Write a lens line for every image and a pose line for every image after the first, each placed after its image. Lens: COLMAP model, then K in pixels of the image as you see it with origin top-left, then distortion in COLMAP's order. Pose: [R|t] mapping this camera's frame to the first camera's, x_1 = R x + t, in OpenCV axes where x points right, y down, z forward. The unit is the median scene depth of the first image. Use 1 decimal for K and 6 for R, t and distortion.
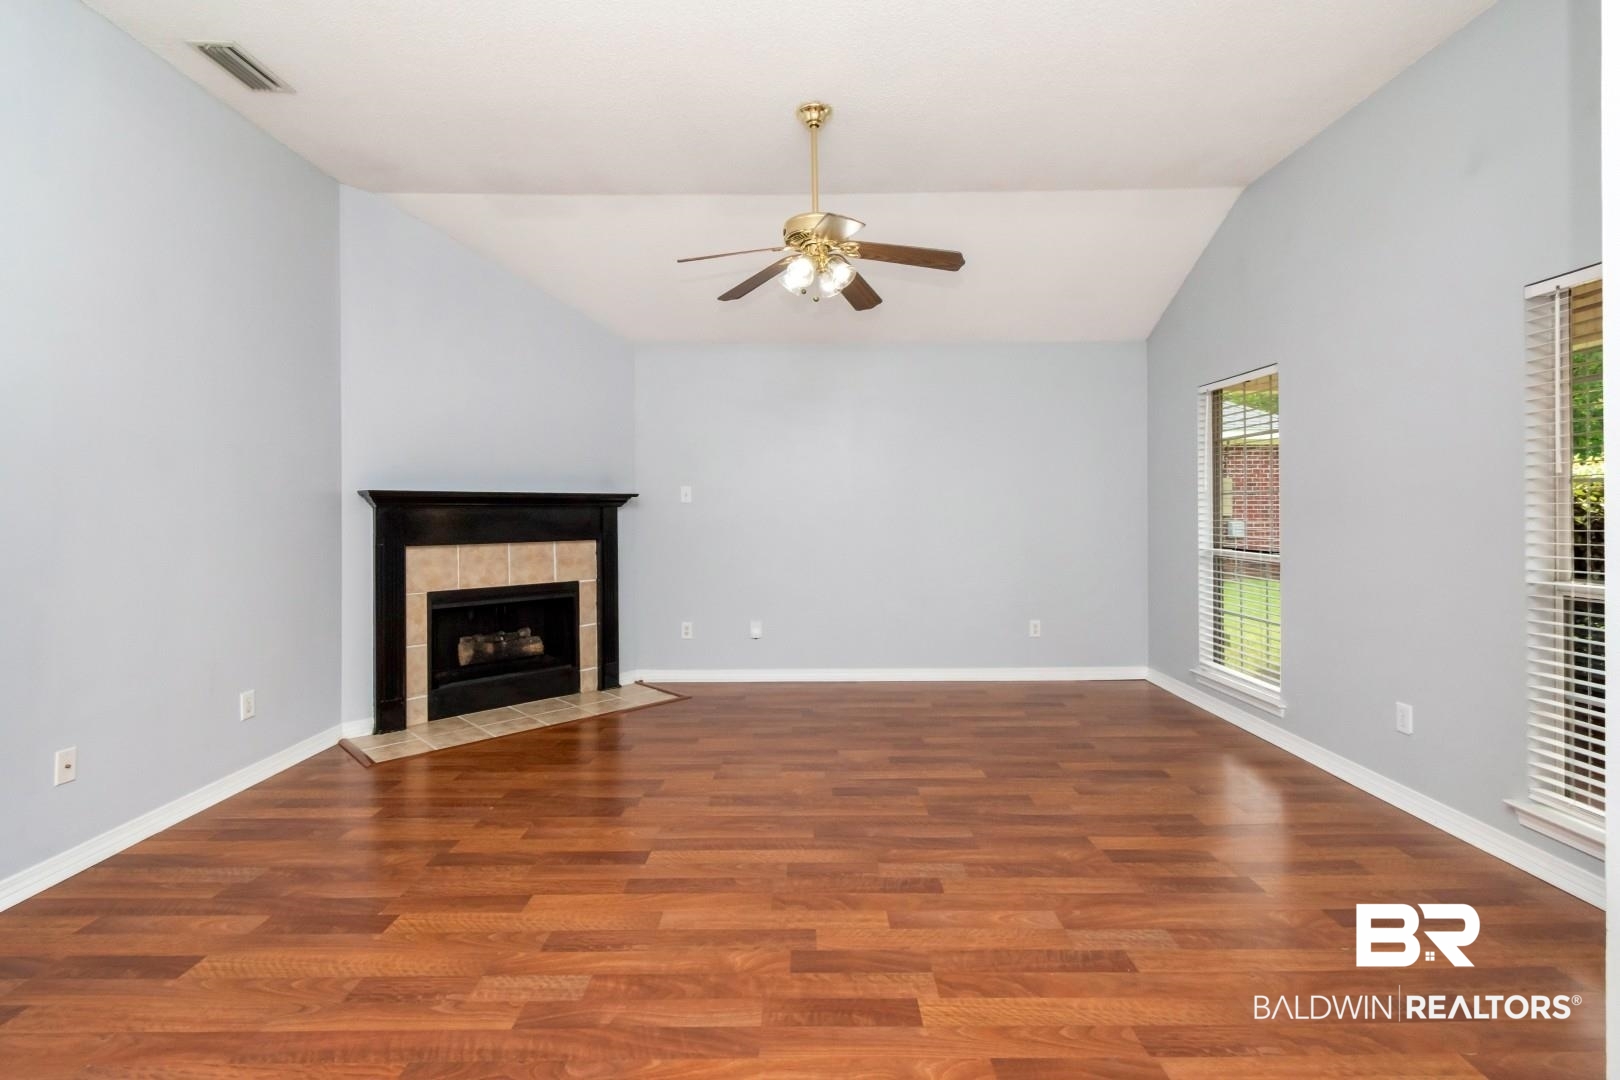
lens RADIAL K [[736.9, 0, 798.1], [0, 736.9, 509.8], [0, 0, 1]] dist [0.009128, -0.002611]
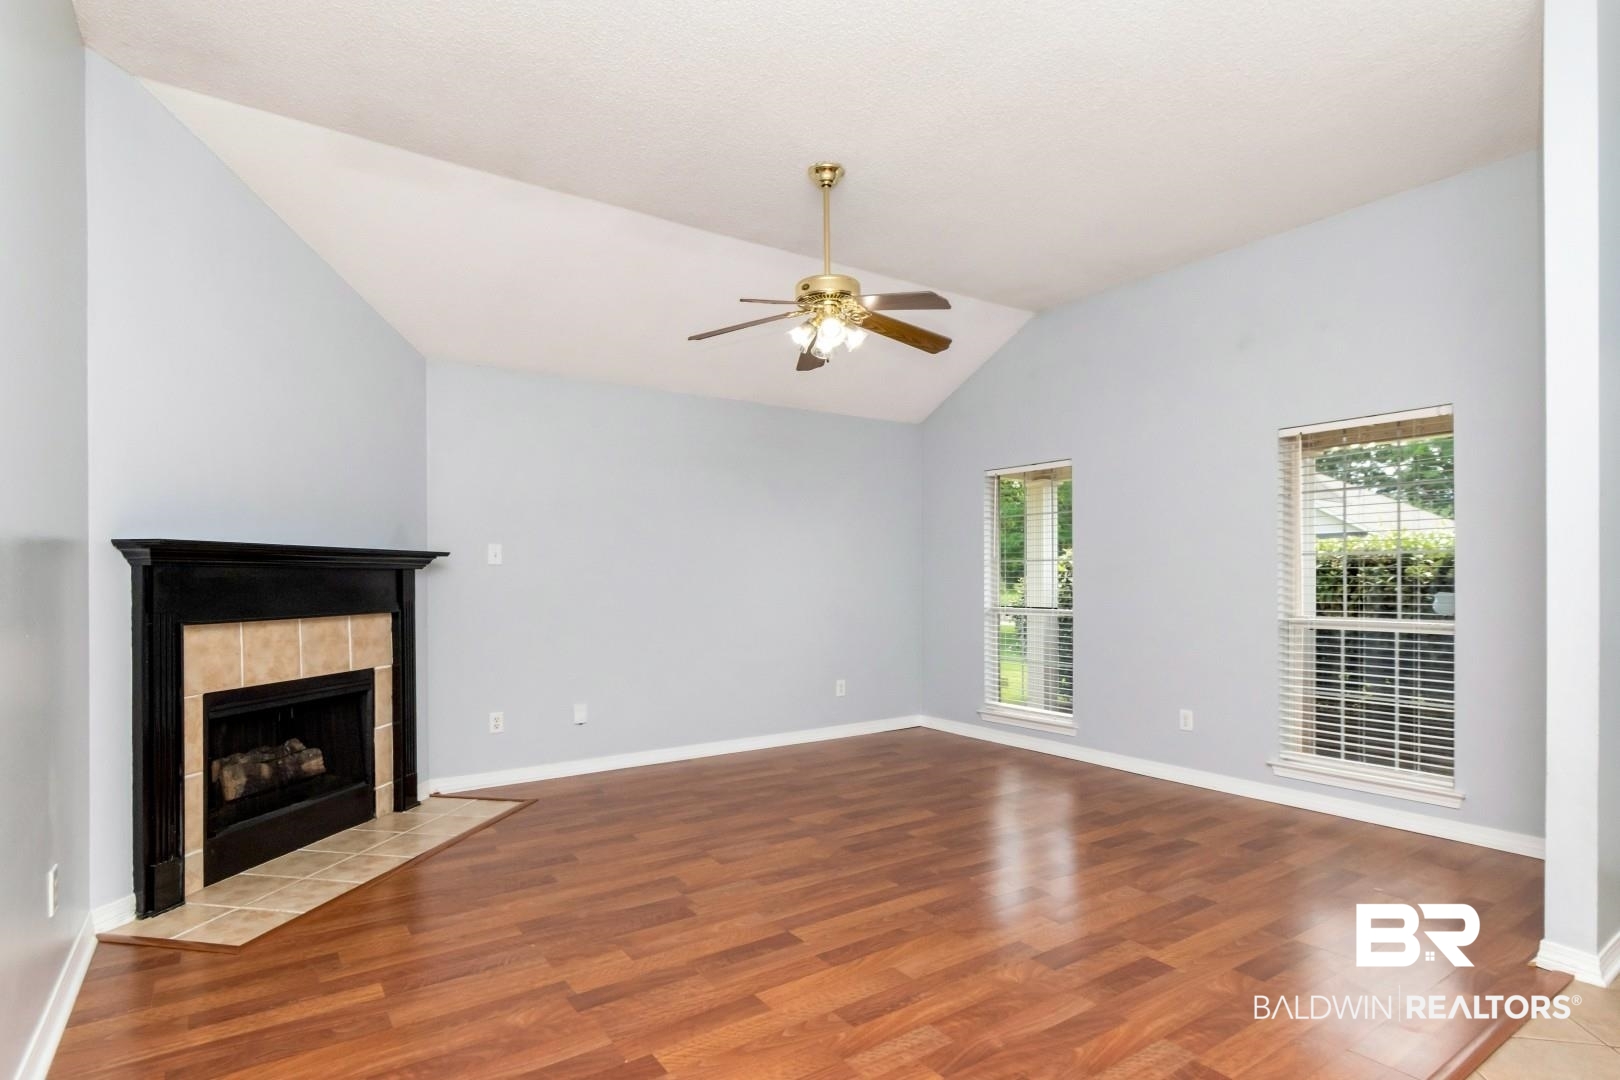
lens RADIAL K [[838.1, 0, 800.6], [0, 838.1, 577.7], [0, 0, 1]] dist [0.006875, -0.002572]
pose [[0.821185, 0.000645, 0.570661, -0.665542], [0.000080, 0.999999, -0.001244, 0.010106], [-0.570662, 0.001067, 0.821185, 0.093156]]
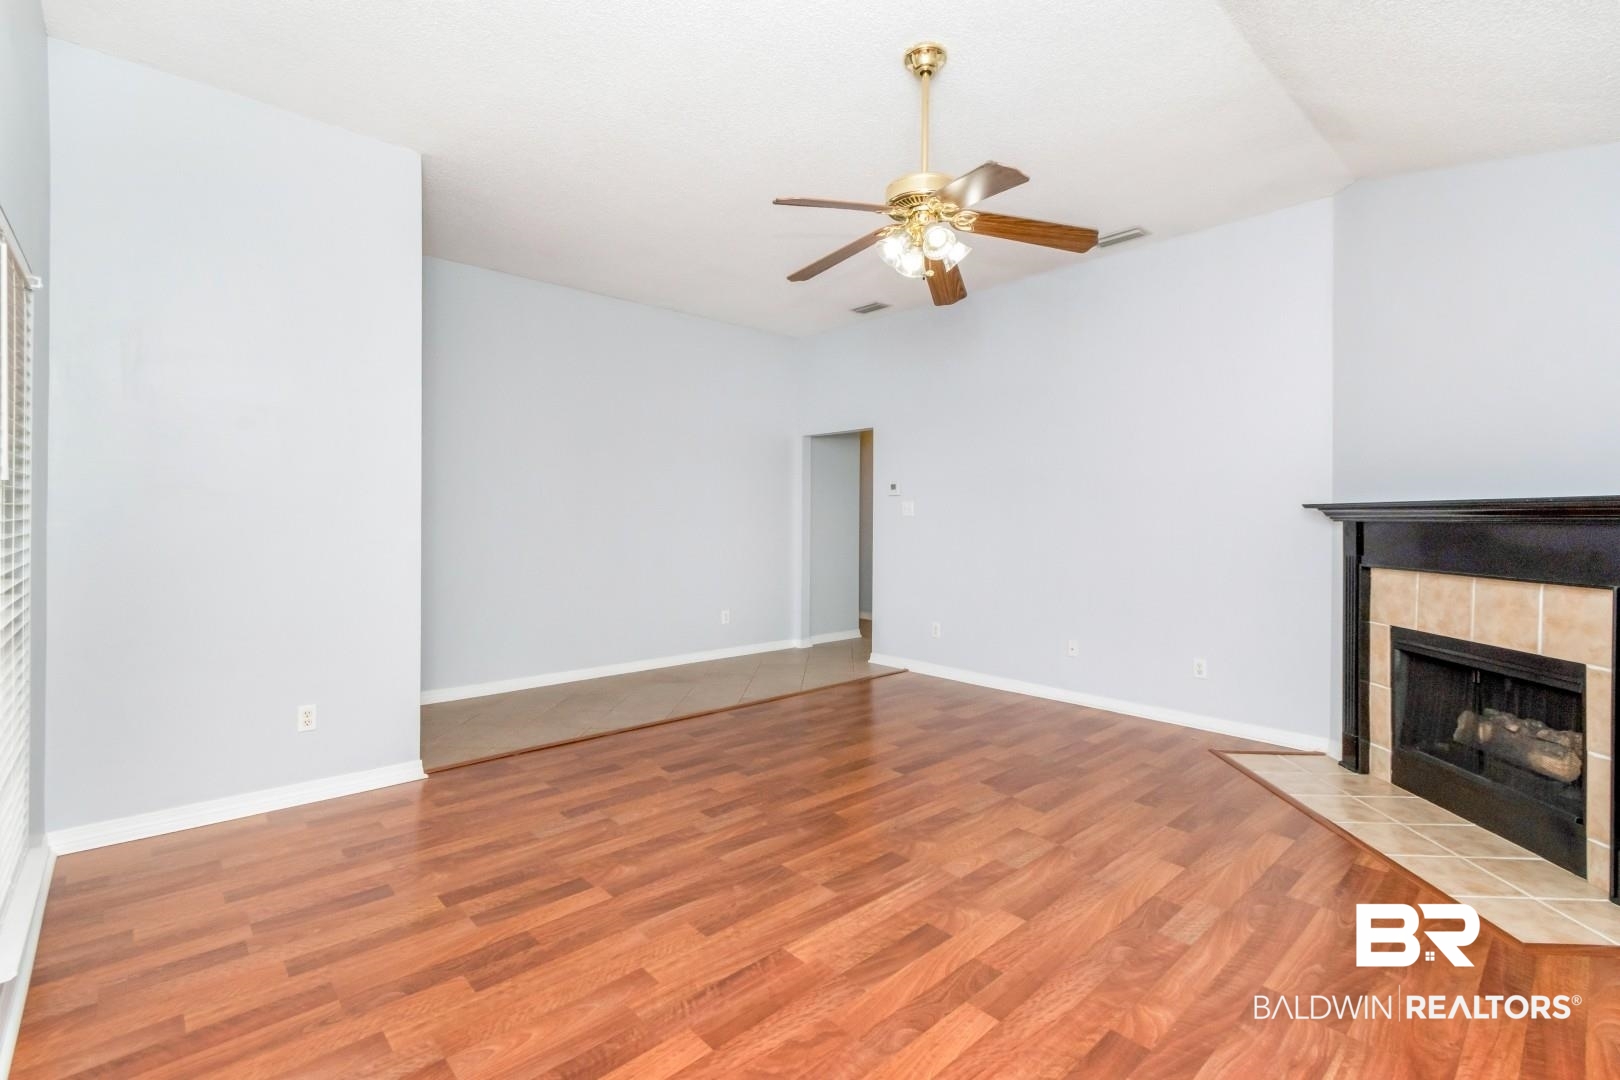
lens RADIAL K [[736.9, 0, 819.5], [0, 736.9, 505.7], [0, 0, 1]] dist [0.009128, -0.002611]
pose [[-0.725088, -0.012448, -0.688544, 0.713645], [-0.002380, 0.999876, -0.015570, -0.010126], [0.688652, -0.009651, -0.725028, 1.568870]]
